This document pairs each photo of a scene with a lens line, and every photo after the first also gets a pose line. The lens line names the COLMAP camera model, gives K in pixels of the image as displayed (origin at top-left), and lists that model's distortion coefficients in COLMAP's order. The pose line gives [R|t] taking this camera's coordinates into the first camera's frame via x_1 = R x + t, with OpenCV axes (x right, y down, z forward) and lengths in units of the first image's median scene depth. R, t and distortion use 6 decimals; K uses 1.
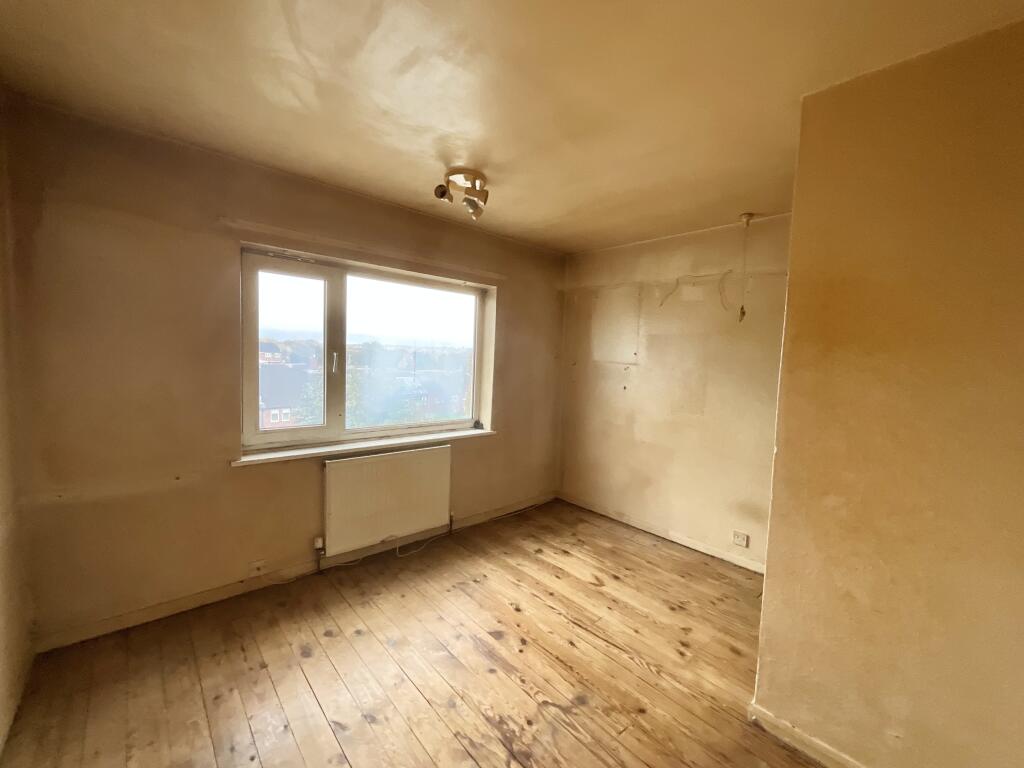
lens RADIAL K [[411.1, 0, 512.0], [0, 411.1, 384.0], [0, 0, 1]] dist [-0.000278, 0.000074]
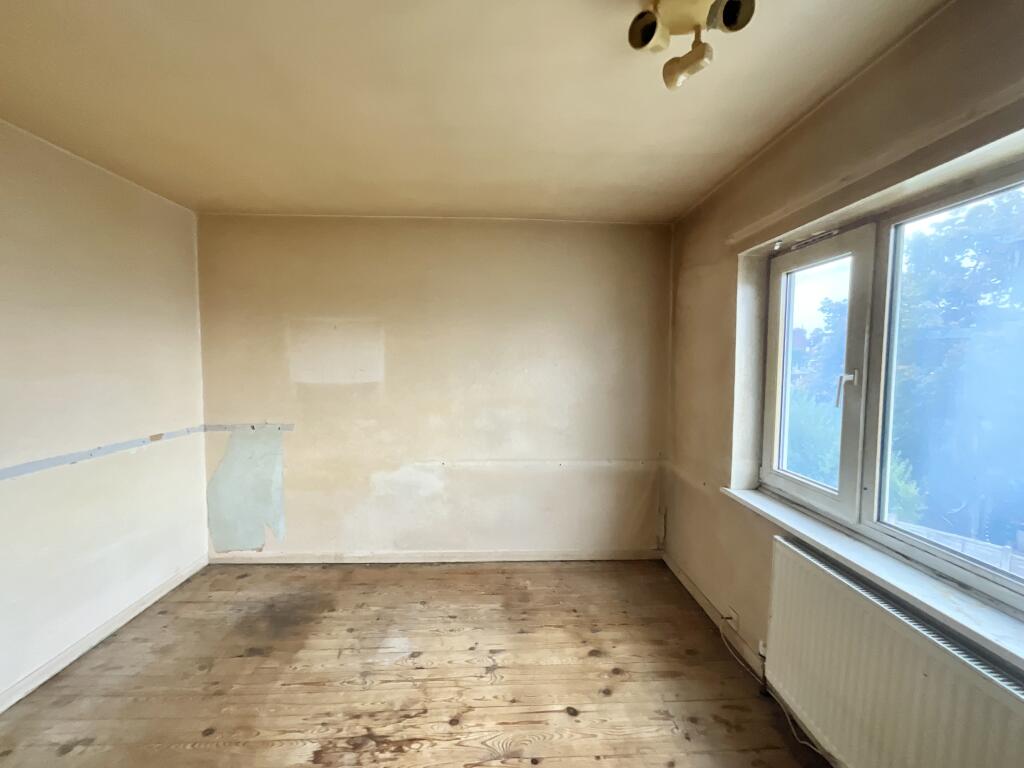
lens RADIAL K [[411.1, 0, 512.0], [0, 411.1, 384.0], [0, 0, 1]] dist [-0.000278, 0.000074]
pose [[-0.646860, -0.001820, -0.762607, 0.526467], [-0.084667, 0.993986, 0.069444, -0.103657], [0.757894, 0.109488, -0.643124, 1.699130]]
